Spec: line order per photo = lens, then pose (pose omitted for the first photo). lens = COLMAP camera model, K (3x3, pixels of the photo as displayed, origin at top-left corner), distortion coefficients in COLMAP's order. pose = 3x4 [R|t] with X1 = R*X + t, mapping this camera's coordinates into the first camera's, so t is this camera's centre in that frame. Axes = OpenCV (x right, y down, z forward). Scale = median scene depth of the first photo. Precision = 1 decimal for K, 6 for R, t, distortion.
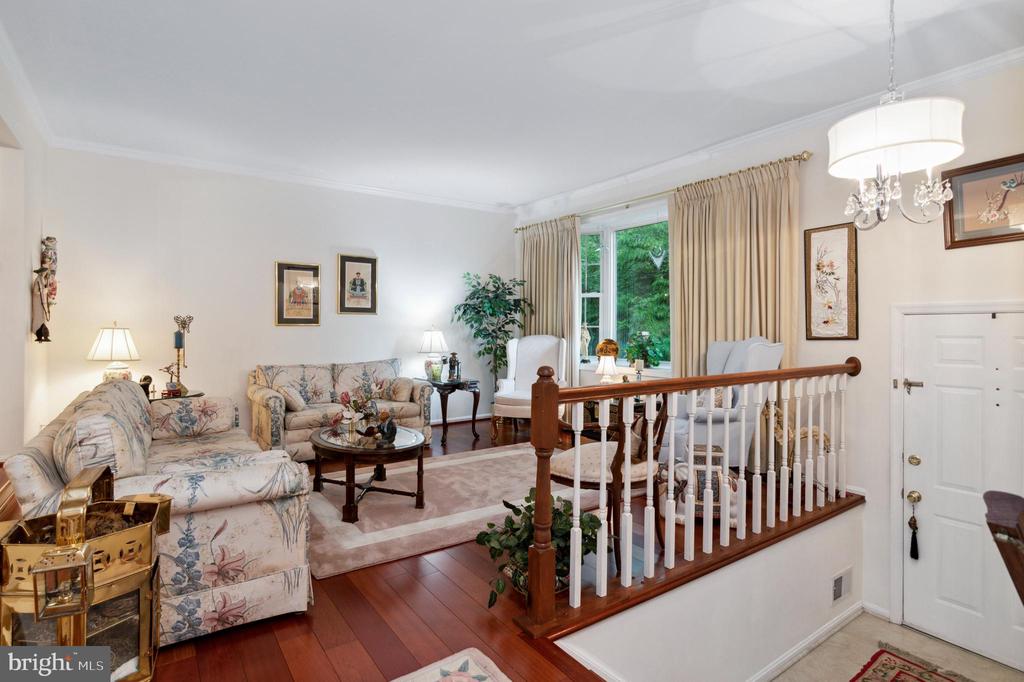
lens RADIAL K [[498.1, 0, 495.0], [0, 498.1, 333.0], [0, 0, 1]] dist [0.004595, 0.001286]
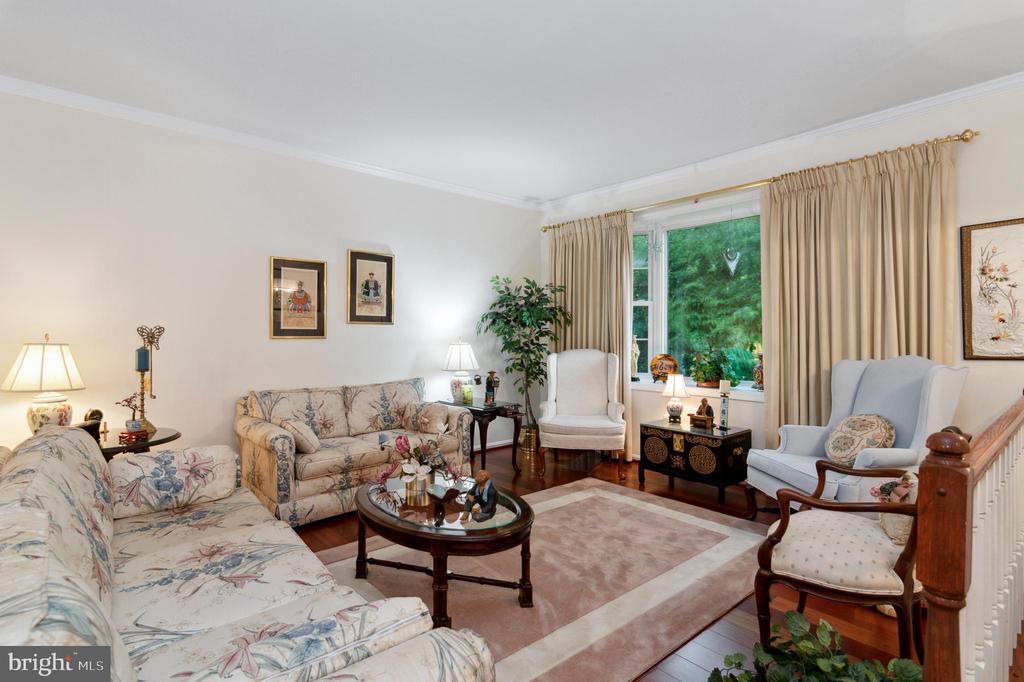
lens RADIAL K [[498.1, 0, 512.4], [0, 498.1, 339.1], [0, 0, 1]] dist [0.004595, 0.001286]
pose [[0.994330, 0.002091, 0.106317, -0.149284], [-0.001572, 0.999986, -0.004964, -0.010785], [-0.106326, 0.004768, 0.994320, 0.187389]]
